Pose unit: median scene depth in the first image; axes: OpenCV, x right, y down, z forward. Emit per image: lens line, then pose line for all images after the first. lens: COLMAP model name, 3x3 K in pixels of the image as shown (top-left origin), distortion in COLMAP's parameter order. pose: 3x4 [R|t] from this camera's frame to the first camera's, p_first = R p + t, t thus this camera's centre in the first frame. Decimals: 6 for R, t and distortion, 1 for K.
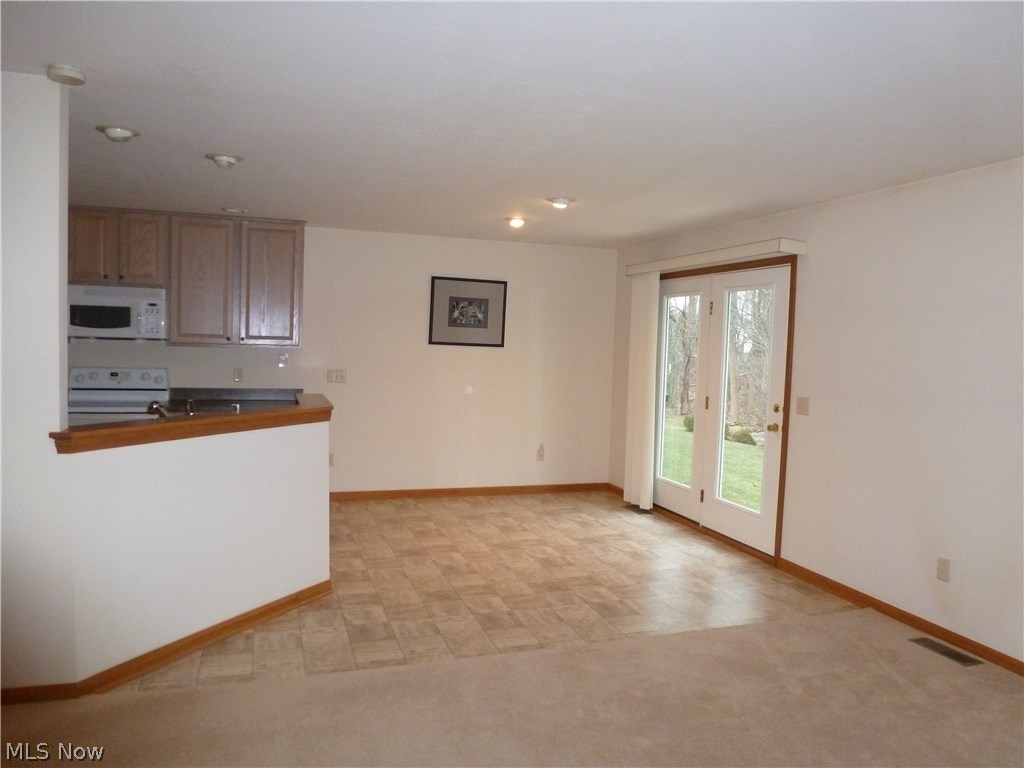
lens RADIAL K [[744.1, 0, 512.0], [0, 744.1, 384.0], [0, 0, 1]] dist [-0.037572, 0.004591]
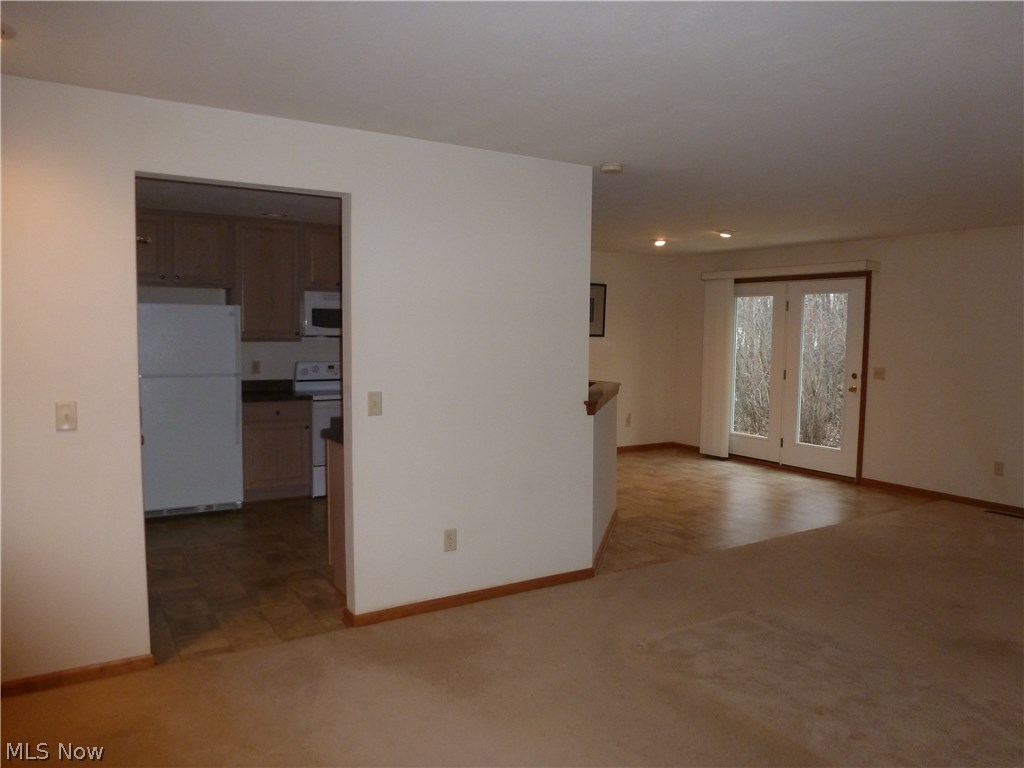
lens RADIAL K [[744.1, 0, 512.0], [0, 744.1, 384.0], [0, 0, 1]] dist [-0.037572, 0.004591]
pose [[0.972225, -0.035003, 0.231418, -0.542427], [0.030571, 0.999275, 0.022709, -0.004336], [-0.232045, -0.015004, 0.972589, -0.219004]]
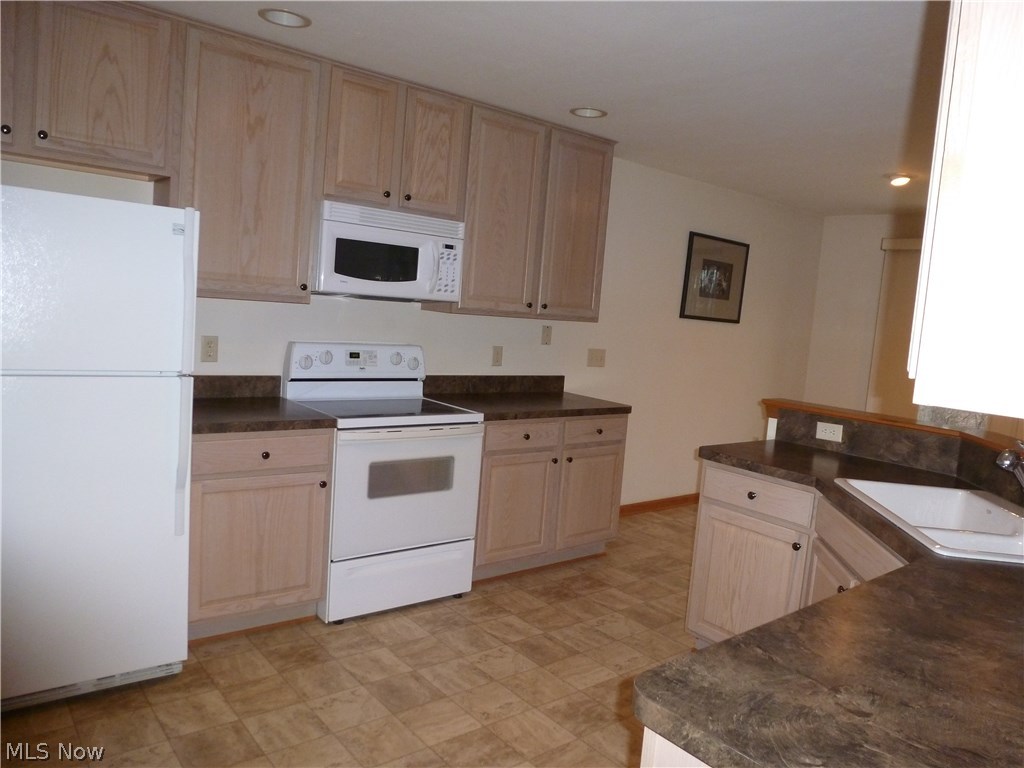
lens RADIAL K [[732.5, 0, 512.0], [0, 732.5, 384.0], [0, 0, 1]] dist [-0.044428, 0.000958]
pose [[0.932032, 0.003924, 0.362356, -0.648084], [-0.029423, 0.997459, 0.064879, -0.032970], [-0.361181, -0.071130, 0.929779, 0.391206]]
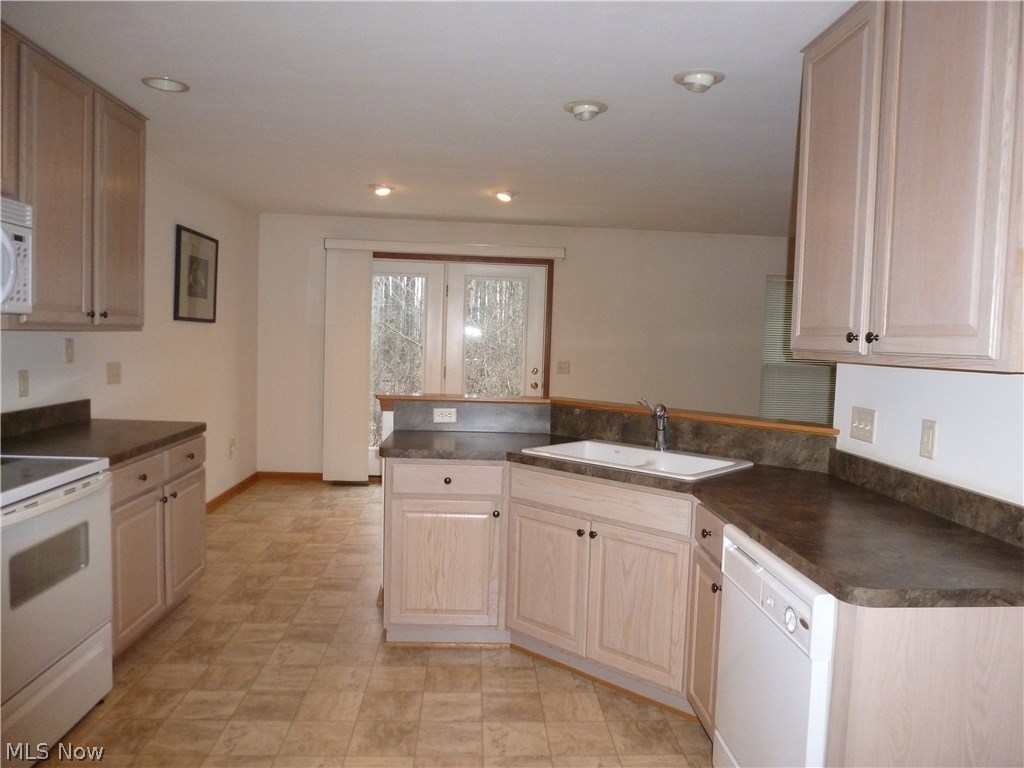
lens RADIAL K [[744.1, 0, 512.0], [0, 744.1, 384.0], [0, 0, 1]] dist [-0.037572, 0.004591]
pose [[0.262700, -0.083318, 0.961274, -0.824591], [0.030420, 0.996485, 0.078057, -0.043878], [-0.964398, 0.008737, 0.264311, 0.581200]]
